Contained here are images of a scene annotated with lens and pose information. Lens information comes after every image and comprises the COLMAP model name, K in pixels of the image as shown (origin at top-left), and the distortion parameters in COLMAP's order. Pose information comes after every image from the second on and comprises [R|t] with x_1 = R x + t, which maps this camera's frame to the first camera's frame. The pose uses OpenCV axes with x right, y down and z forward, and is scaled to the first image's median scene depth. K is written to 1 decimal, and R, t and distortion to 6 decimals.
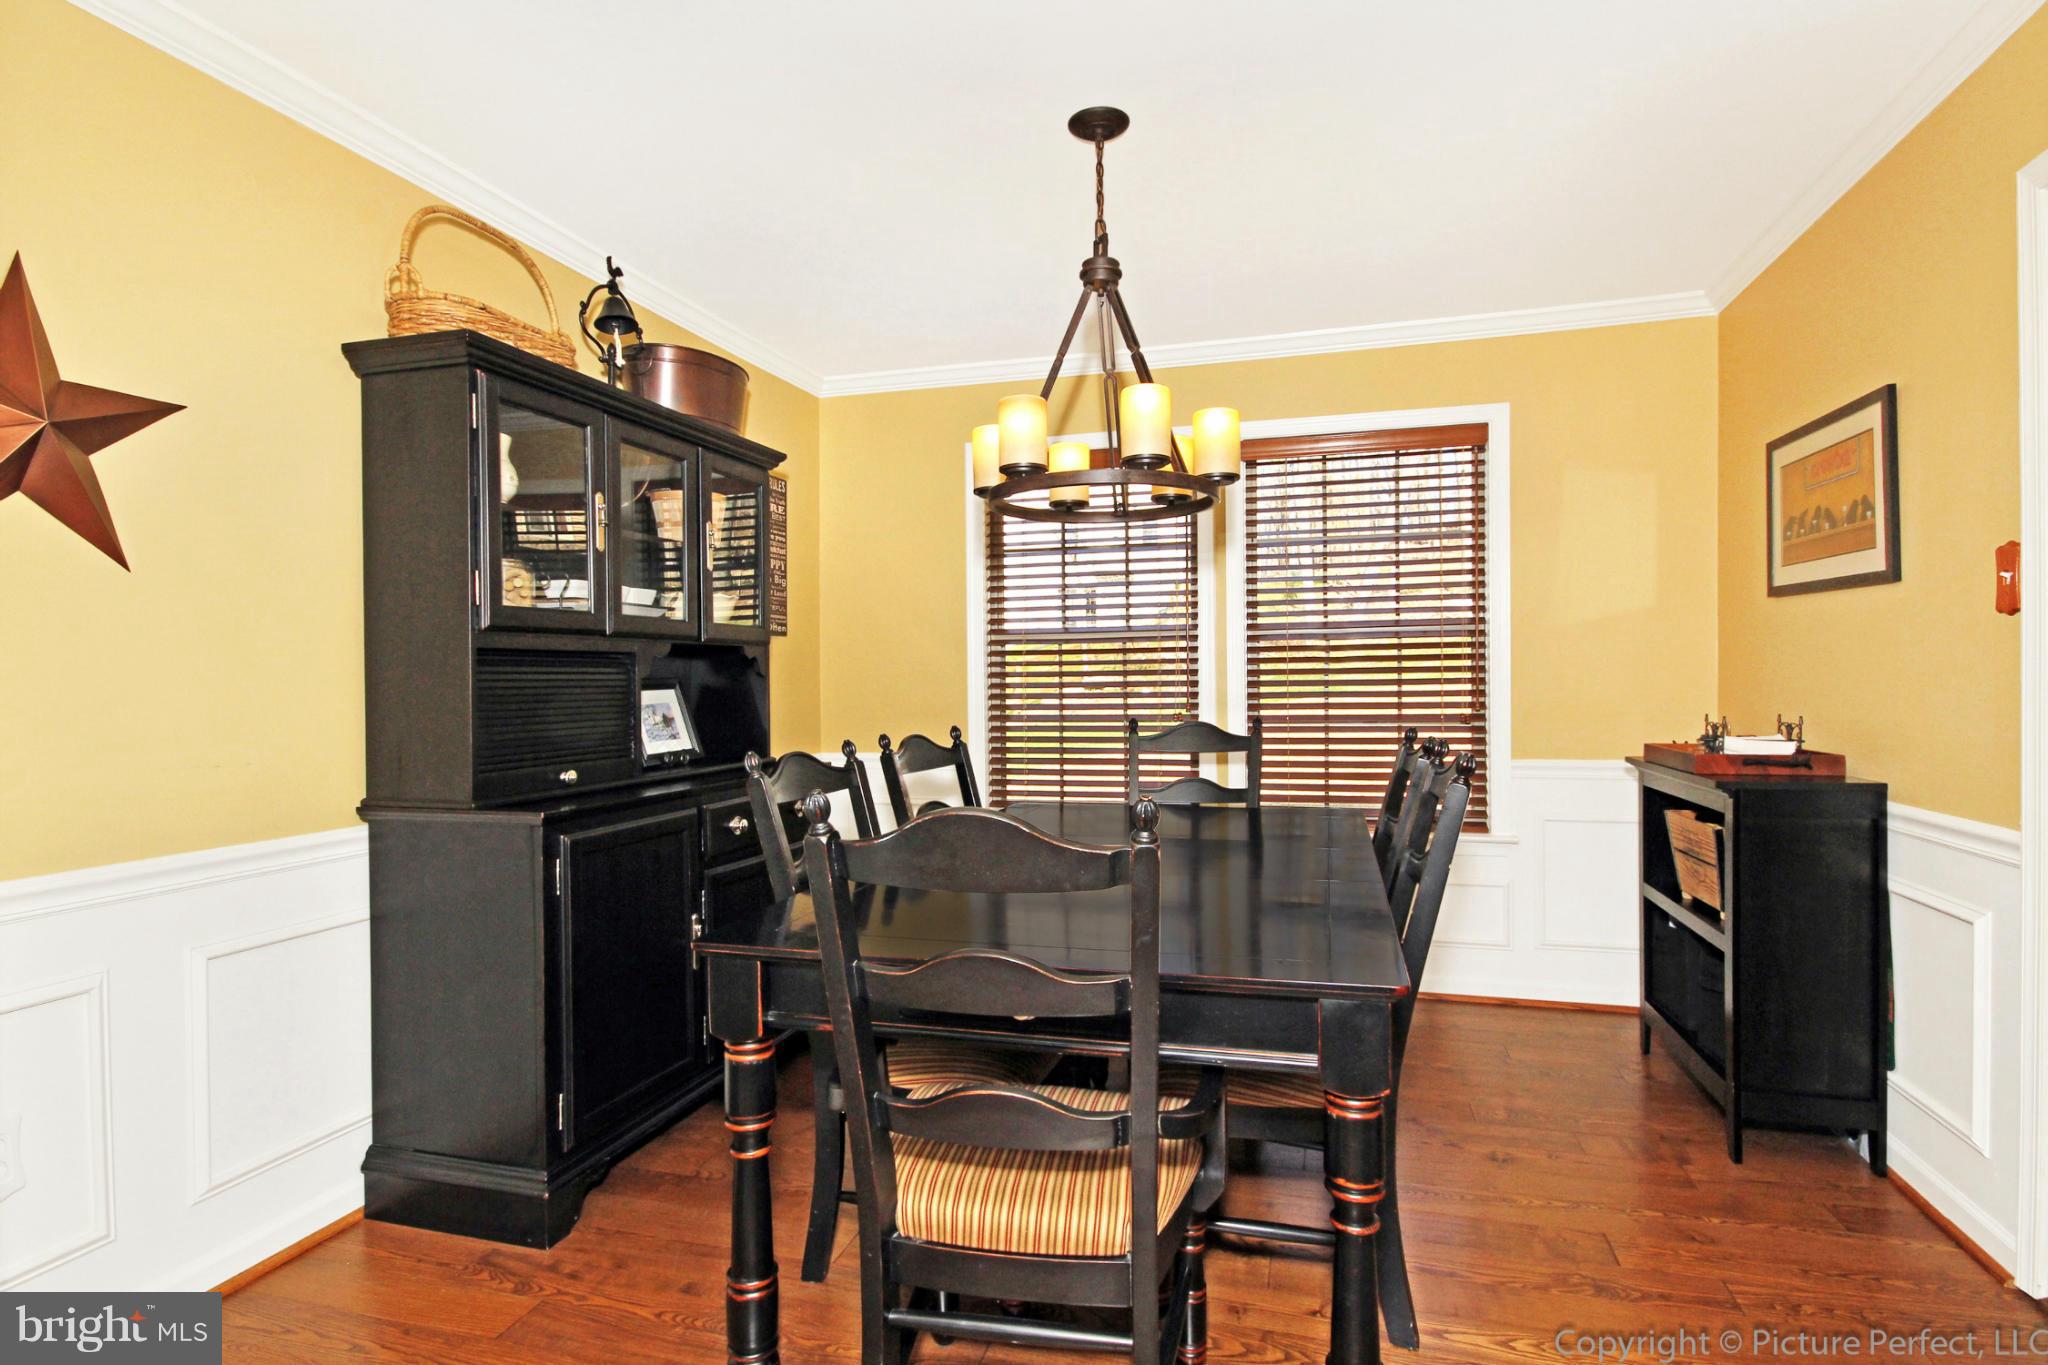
lens RADIAL K [[1070.4, 0, 1027.8], [0, 1070.4, 680.3], [0, 0, 1]] dist [0.001077, -0.000255]
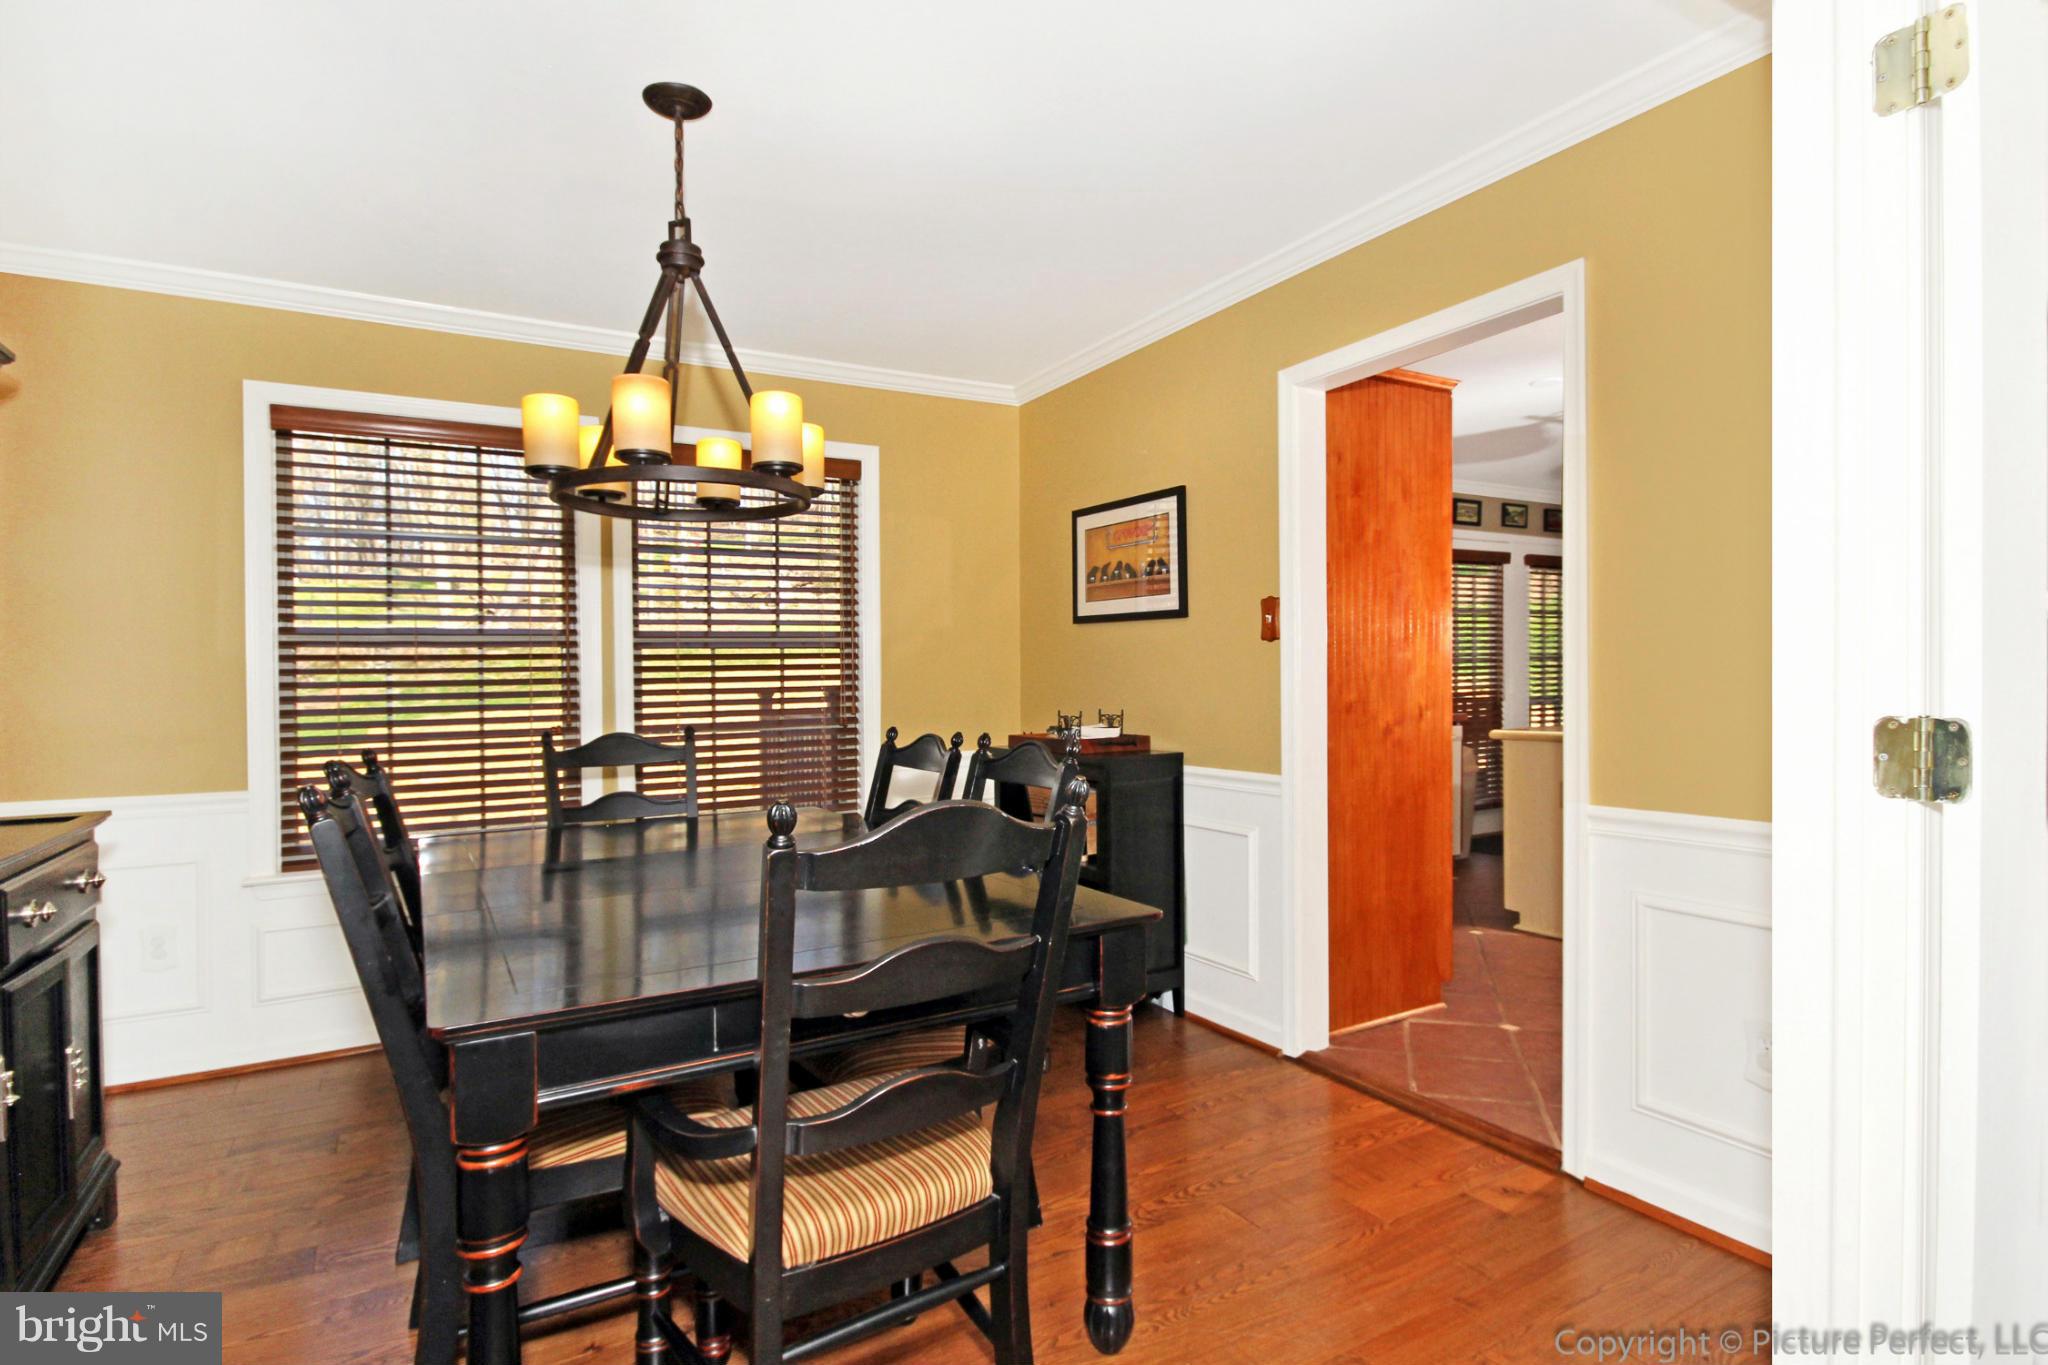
lens RADIAL K [[1070.4, 0, 1058.7], [0, 1070.4, 697.4], [0, 0, 1]] dist [0.001077, -0.000255]
pose [[0.680887, -0.013982, 0.732255, -0.397985], [0.010719, 0.999901, 0.009126, 0.003851], [-0.732310, 0.001635, 0.680969, 0.107602]]
